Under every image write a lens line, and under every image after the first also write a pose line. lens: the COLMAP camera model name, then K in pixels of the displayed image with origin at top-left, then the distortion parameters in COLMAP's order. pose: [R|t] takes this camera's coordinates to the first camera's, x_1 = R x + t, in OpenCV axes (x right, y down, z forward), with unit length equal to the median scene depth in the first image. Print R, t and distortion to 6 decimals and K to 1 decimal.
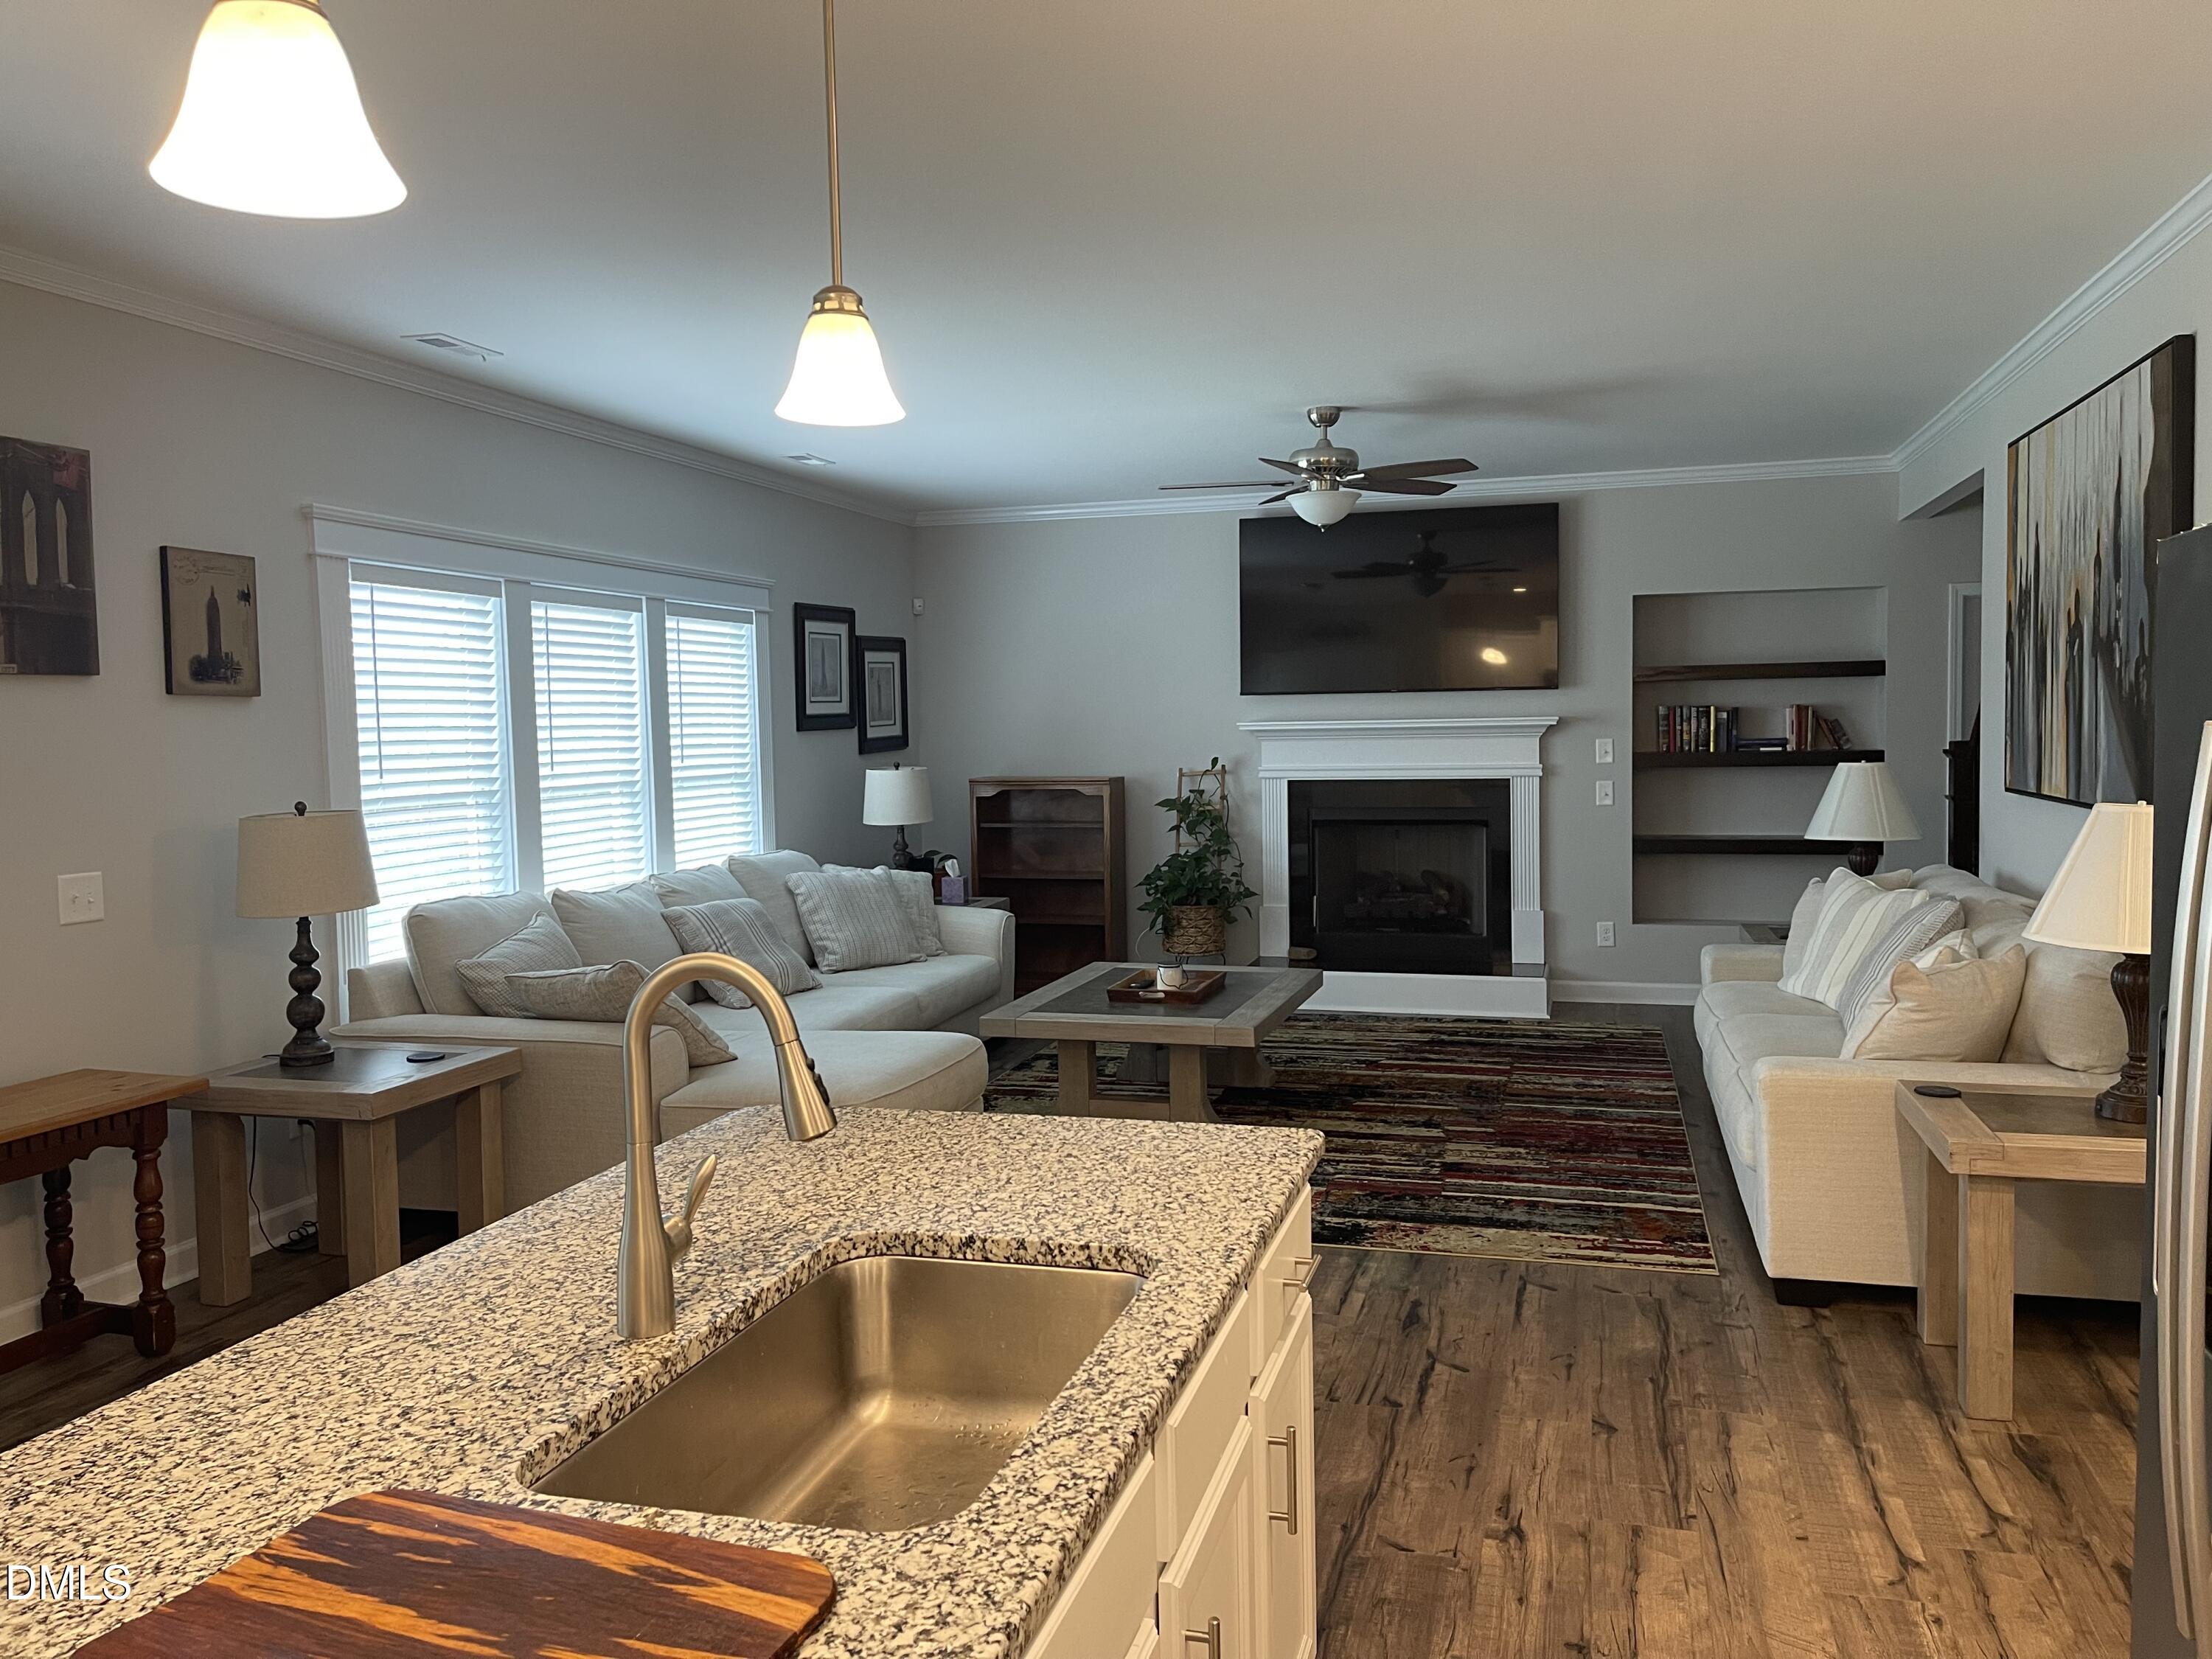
lens RADIAL K [[1663.8, 0, 1115.4], [0, 1663.8, 815.3], [0, 0, 1]] dist [0.074168, -0.097896]
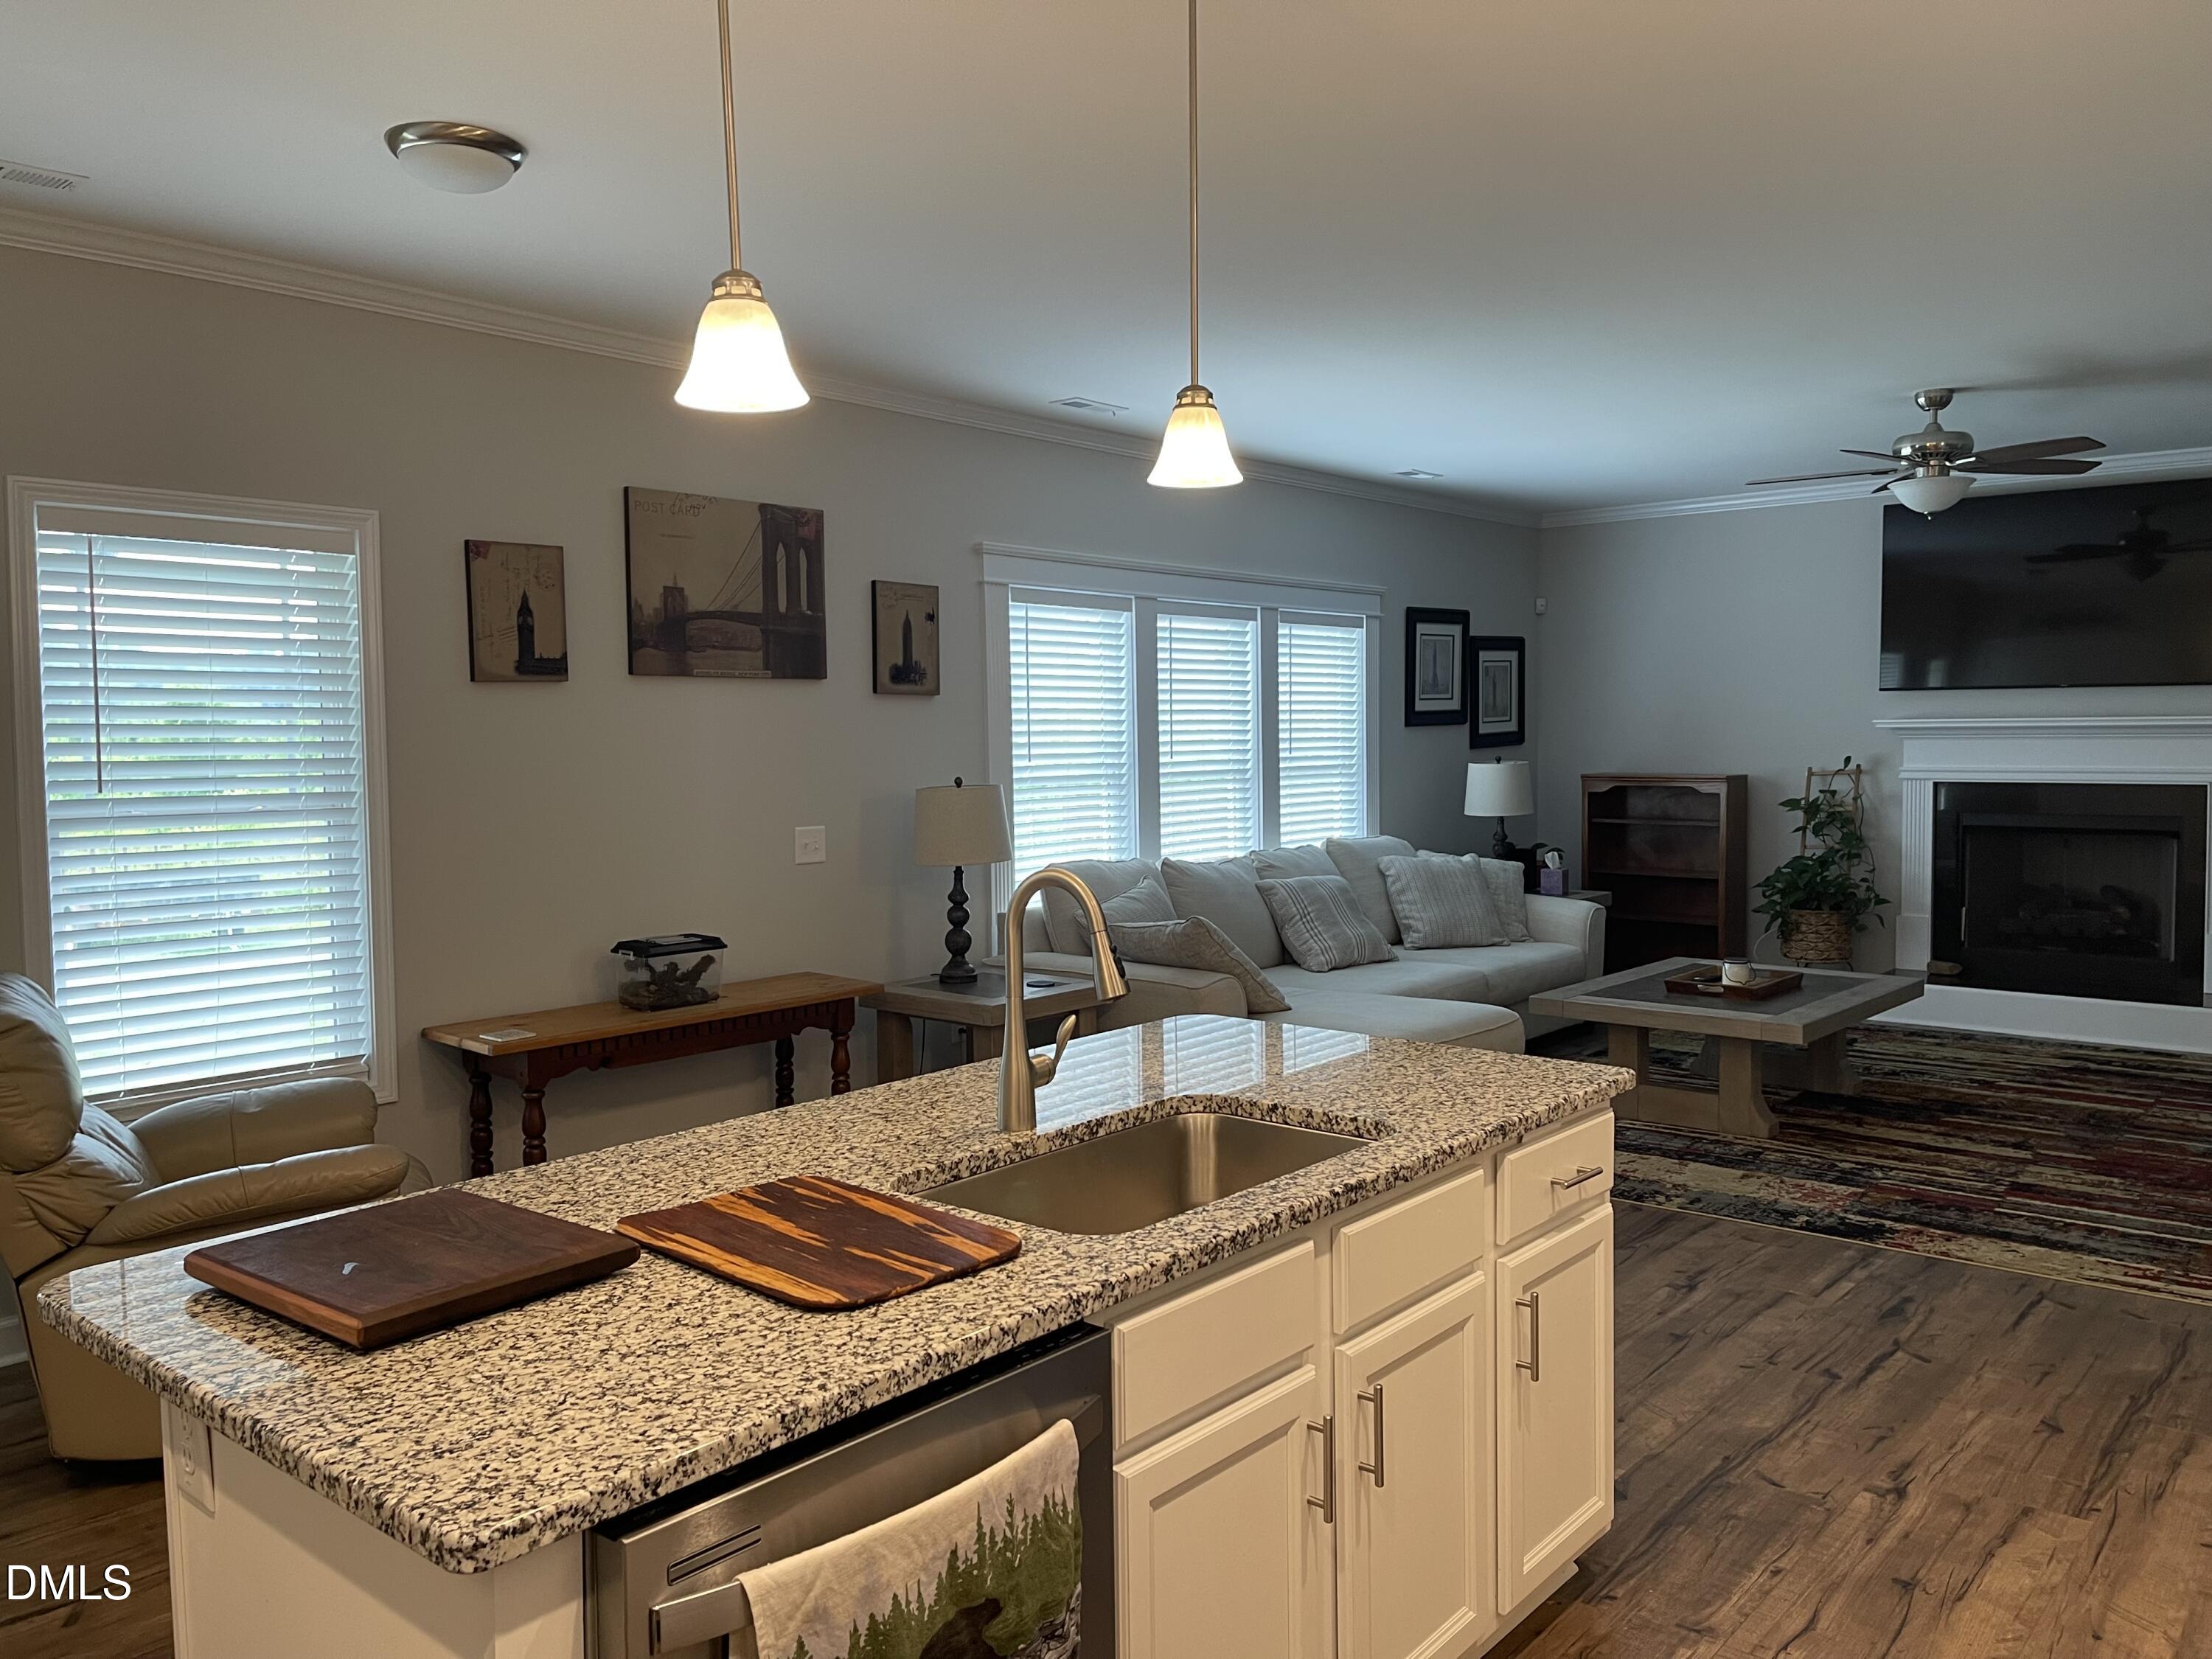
lens RADIAL K [[1663.8, 0, 1108.1], [0, 1663.8, 819.1], [0, 0, 1]] dist [0.074168, -0.097896]
pose [[0.910331, 0.029733, -0.412811, 0.131718], [-0.028621, 0.999551, 0.008879, 0.008634], [0.412889, 0.003732, 0.910774, -0.097373]]
